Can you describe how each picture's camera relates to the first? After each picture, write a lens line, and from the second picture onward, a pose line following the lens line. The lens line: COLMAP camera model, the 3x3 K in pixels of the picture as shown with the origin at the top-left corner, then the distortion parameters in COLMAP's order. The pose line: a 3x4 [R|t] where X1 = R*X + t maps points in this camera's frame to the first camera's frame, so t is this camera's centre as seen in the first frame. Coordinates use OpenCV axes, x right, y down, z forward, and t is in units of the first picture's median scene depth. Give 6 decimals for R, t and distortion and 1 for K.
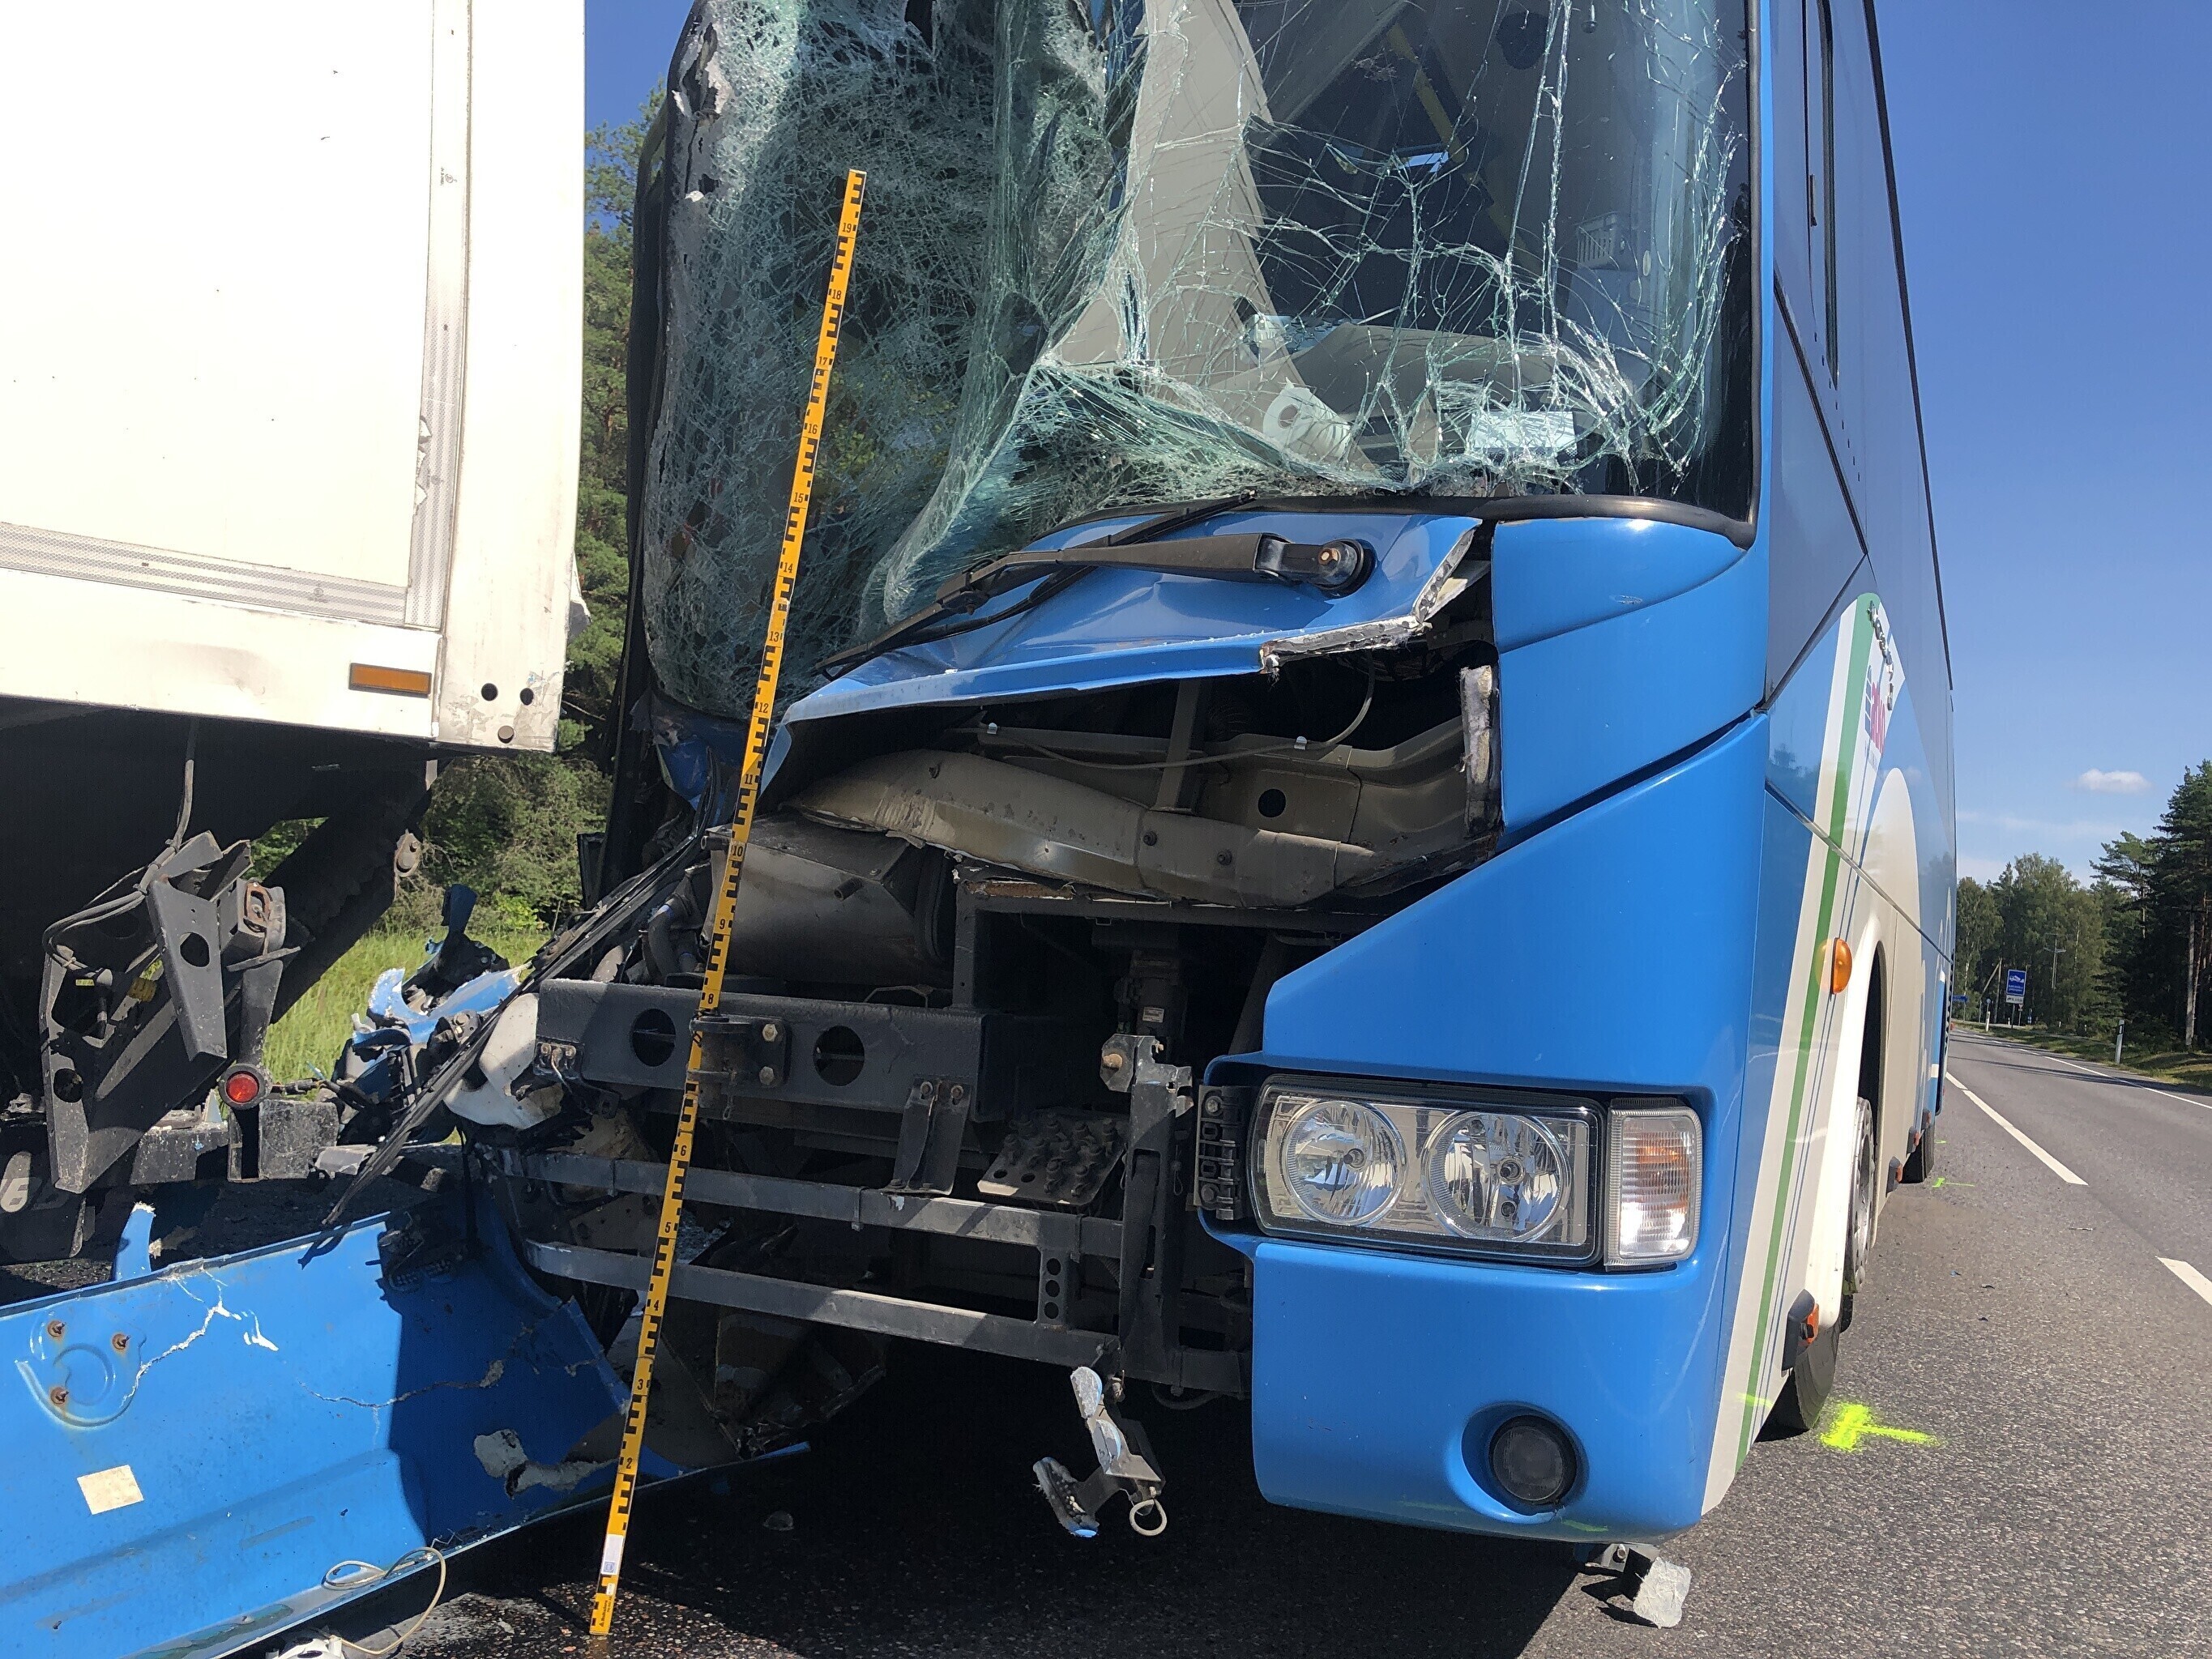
lens RADIAL K [[1857.8, 0, 1129.1], [0, 1857.8, 827.2], [0, 0, 1]] dist [0.036352, -0.023996]
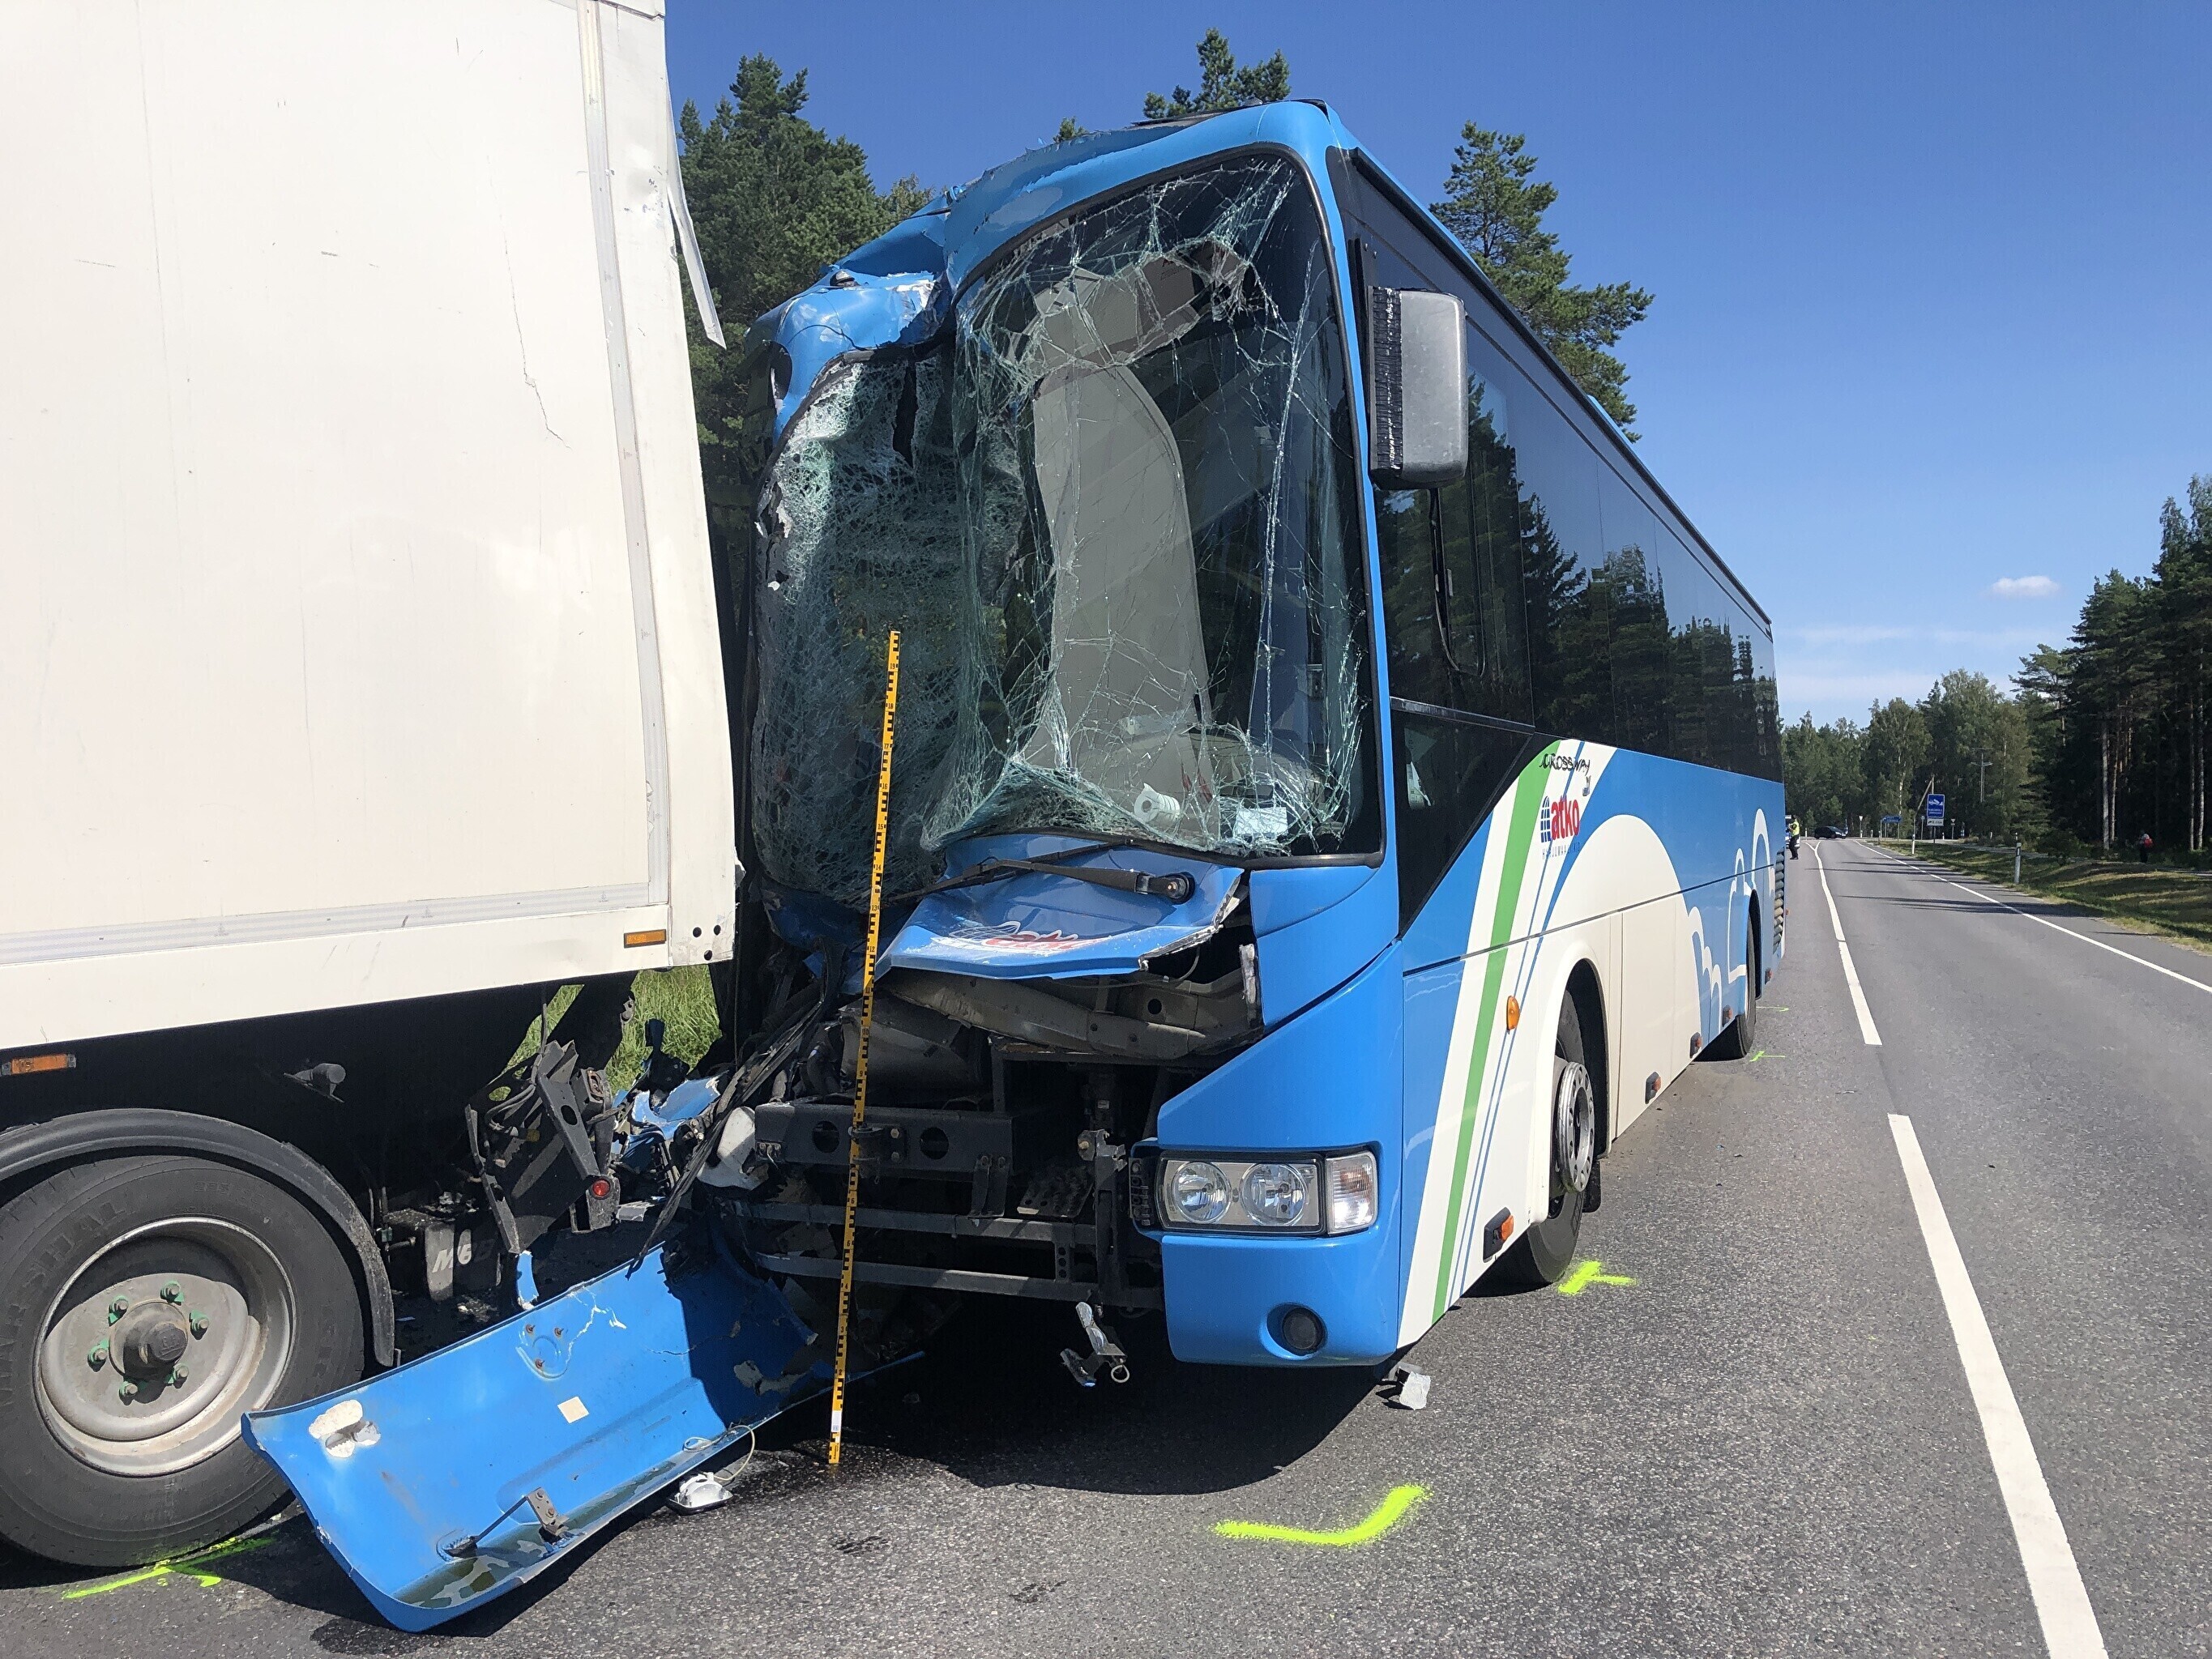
lens RADIAL K [[1857.8, 0, 1134.6], [0, 1857.8, 796.3], [0, 0, 1]] dist [0.036352, -0.023996]
pose [[0.996064, -0.084294, 0.027417, 0.018752], [0.082914, 0.995395, 0.048099, -0.284513], [-0.031345, -0.045636, 0.998466, -0.806391]]
